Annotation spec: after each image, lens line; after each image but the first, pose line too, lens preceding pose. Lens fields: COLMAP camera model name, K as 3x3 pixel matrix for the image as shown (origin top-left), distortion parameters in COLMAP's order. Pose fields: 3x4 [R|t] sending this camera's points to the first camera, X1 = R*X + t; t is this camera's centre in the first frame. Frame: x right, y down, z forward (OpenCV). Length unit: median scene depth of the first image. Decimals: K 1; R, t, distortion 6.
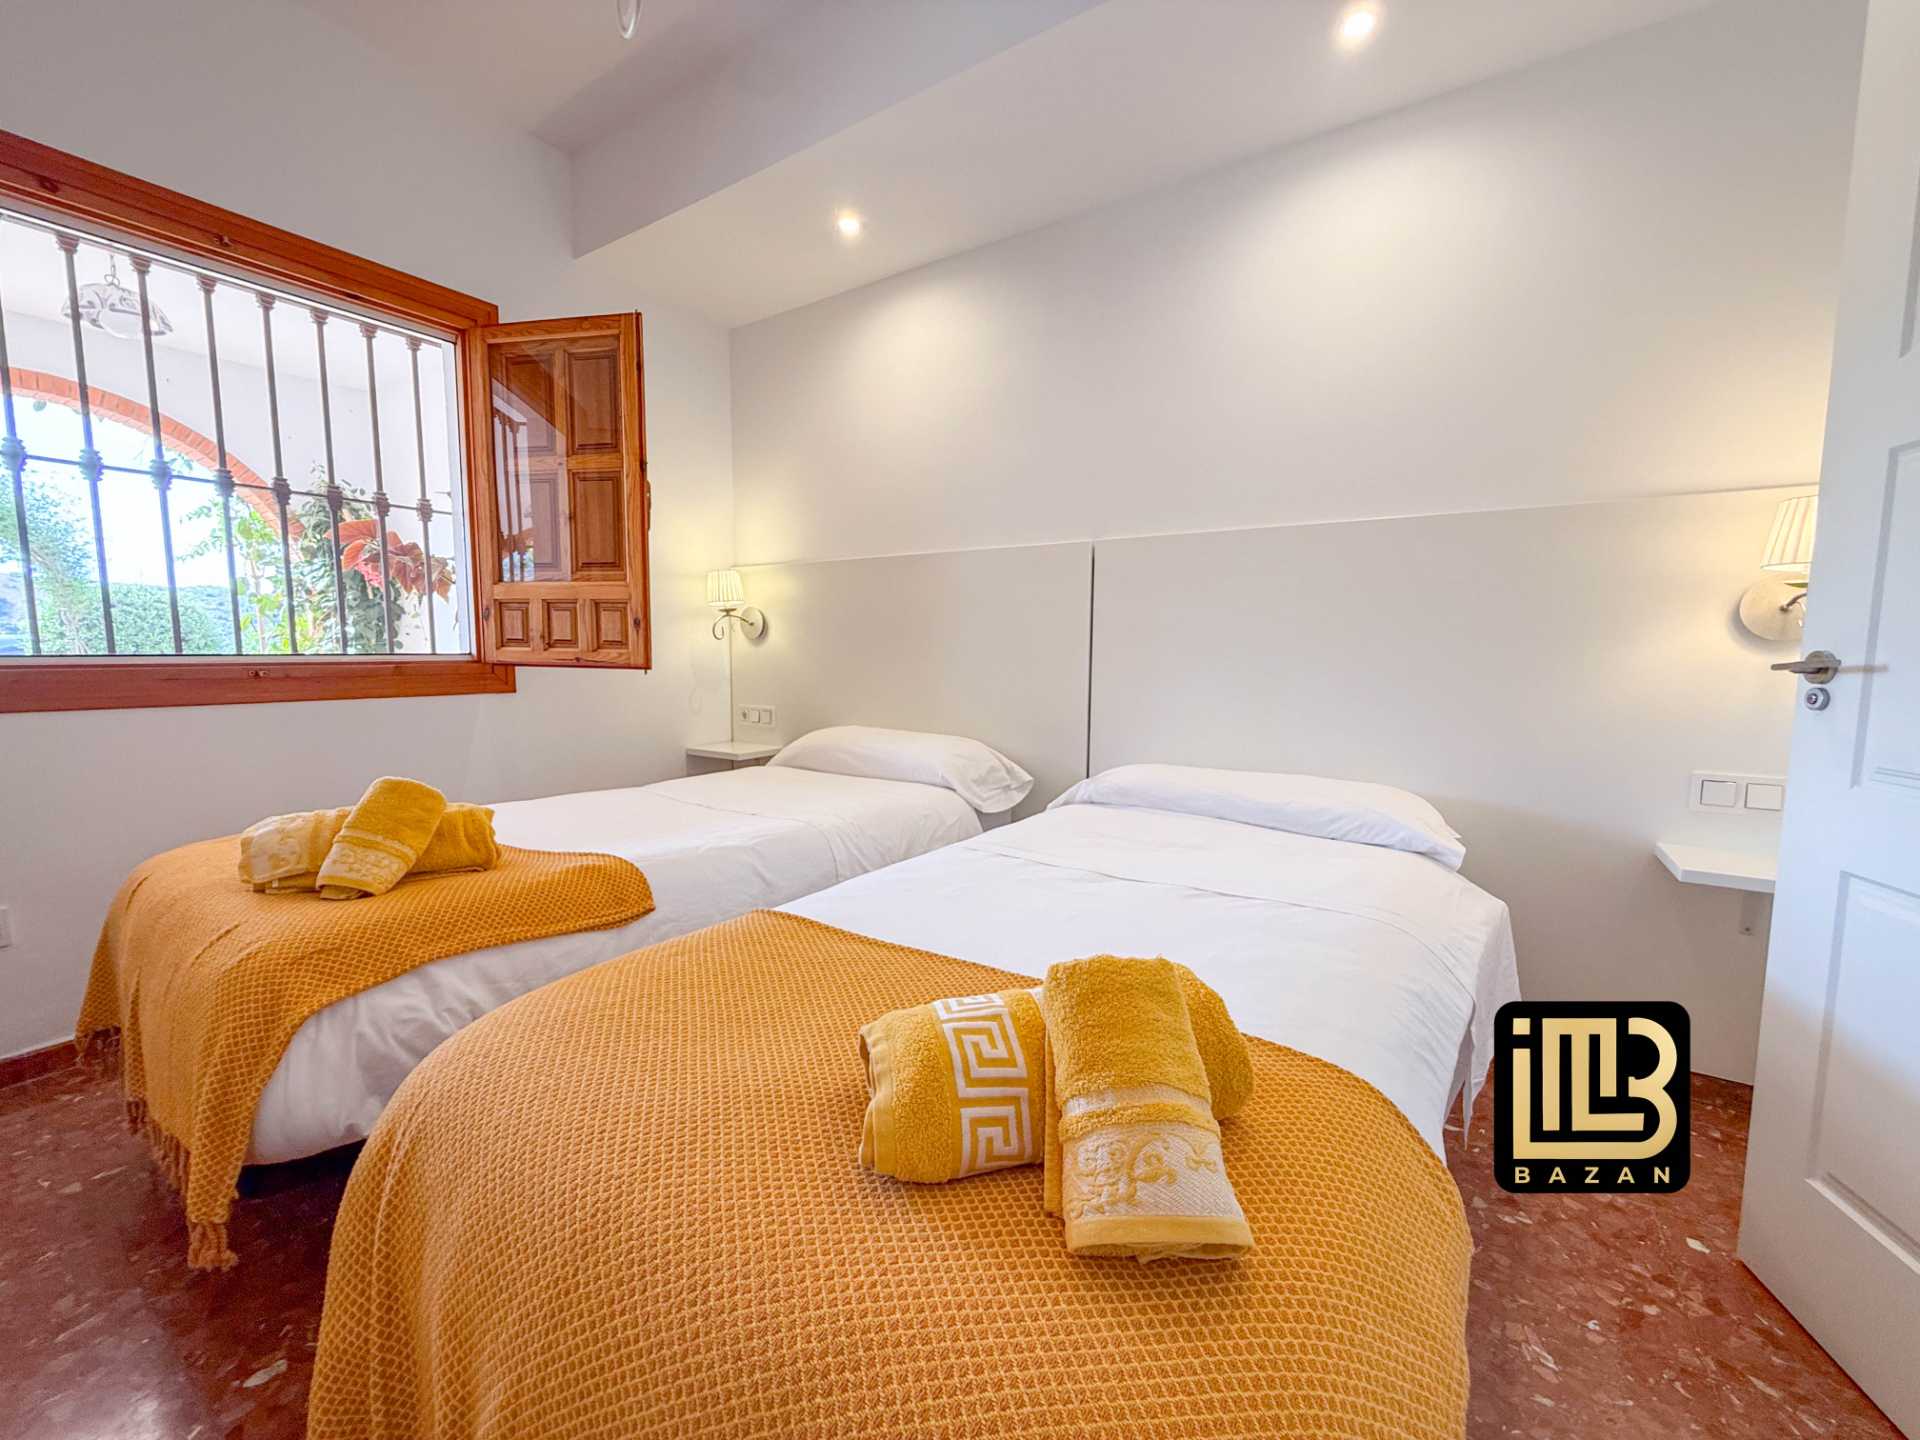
lens RADIAL K [[767.6, 0, 965.6], [0, 767.6, 720.1], [0, 0, 1]] dist [0.000255, -0.000076]
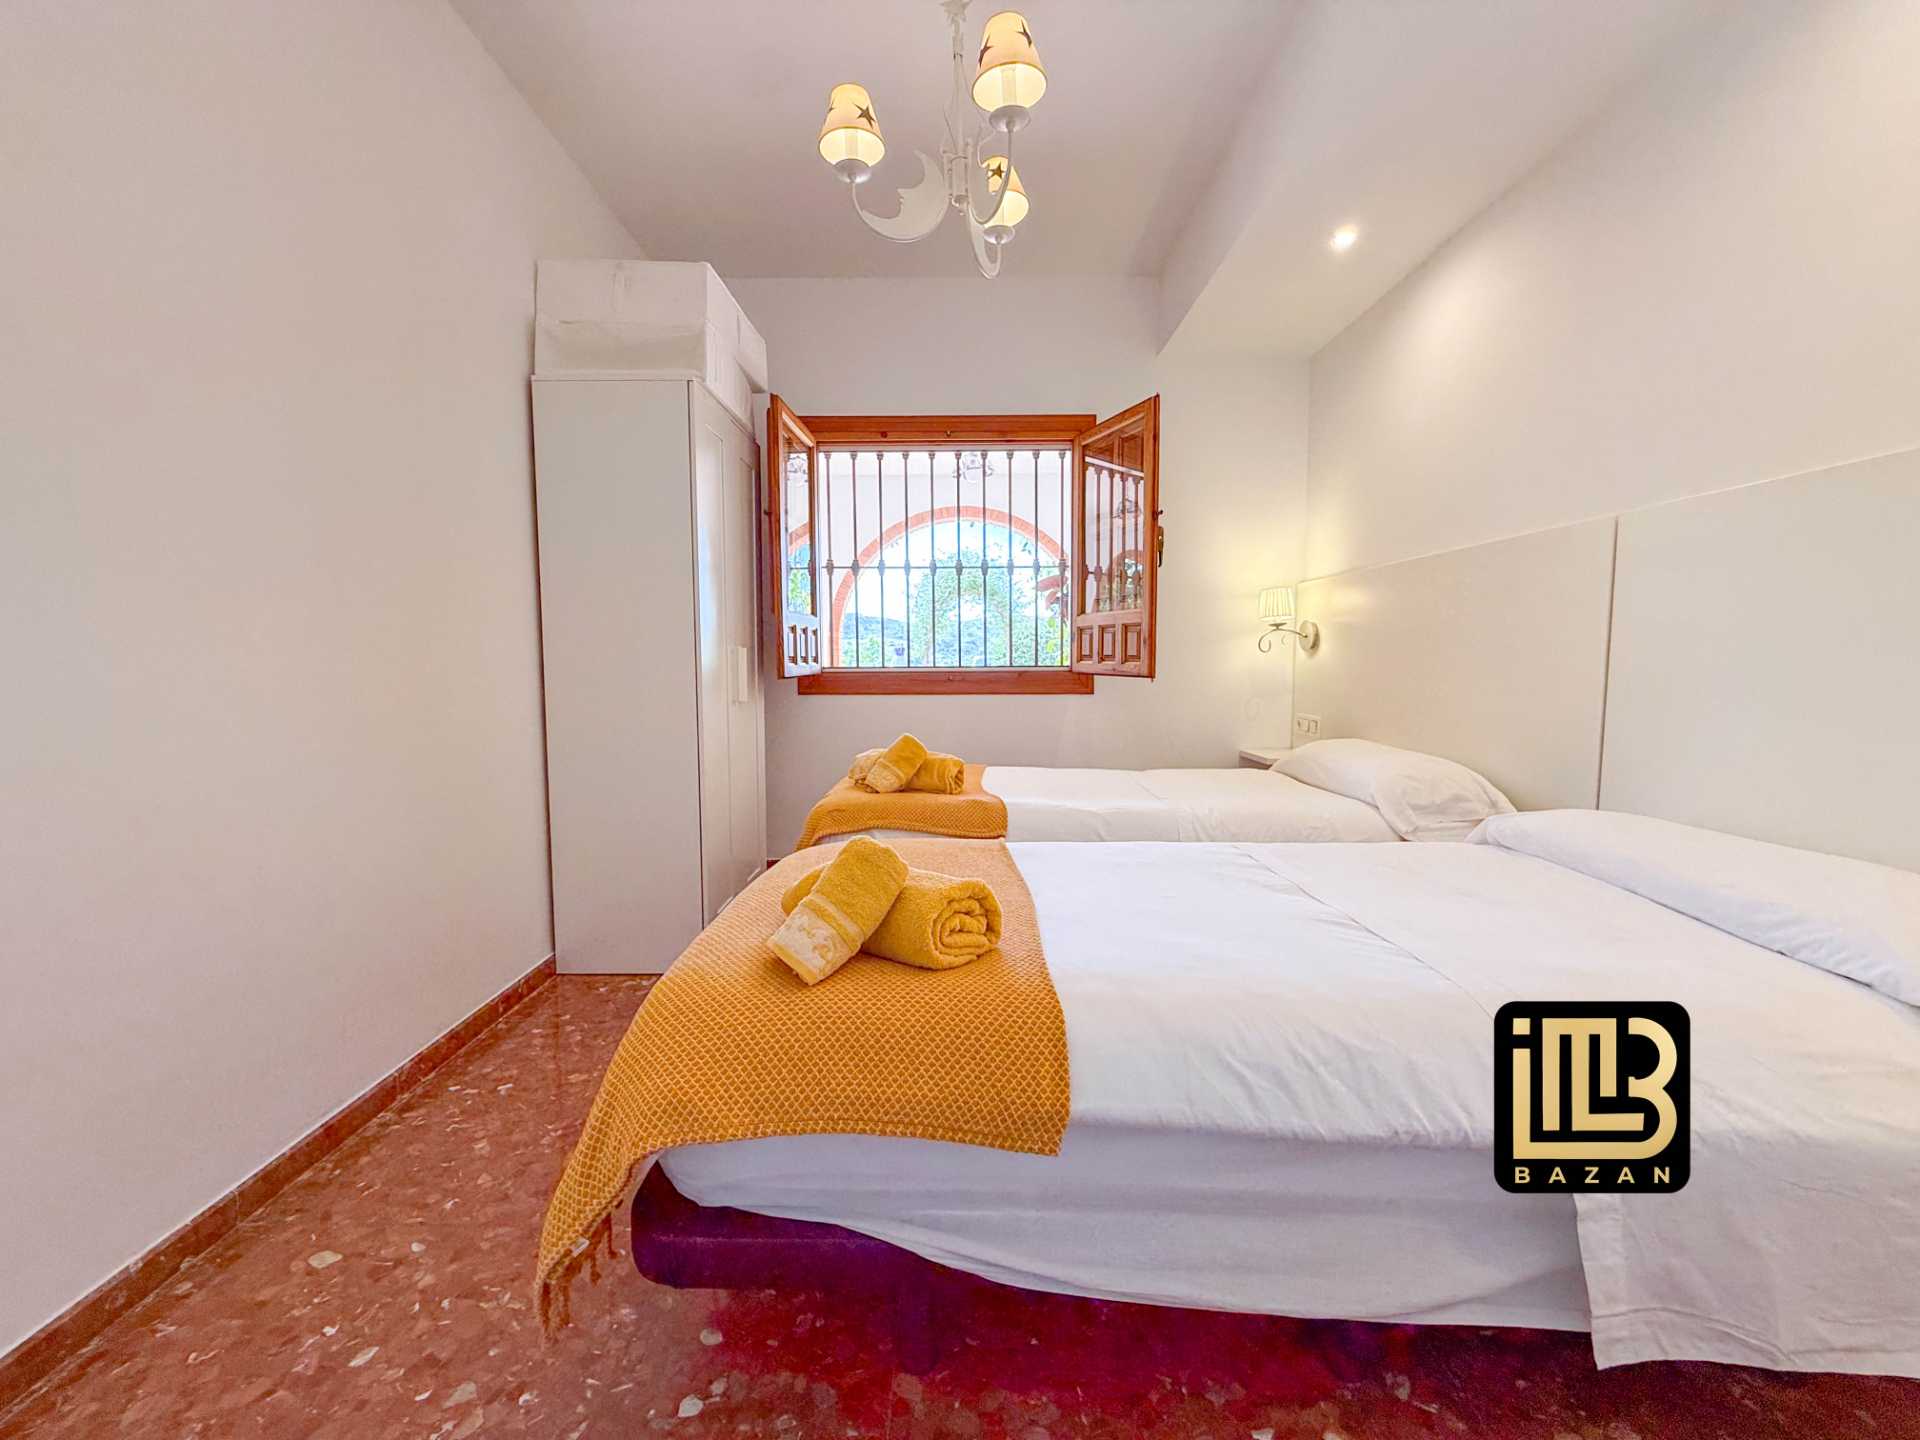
lens RADIAL K [[767.6, 0, 947.5], [0, 767.6, 715.2], [0, 0, 1]] dist [0.000255, -0.000076]
pose [[0.545775, 0.050767, -0.836393, 0.443980], [-0.068349, 0.997534, 0.015948, -0.003227], [0.835140, 0.048462, 0.547899, 0.046179]]
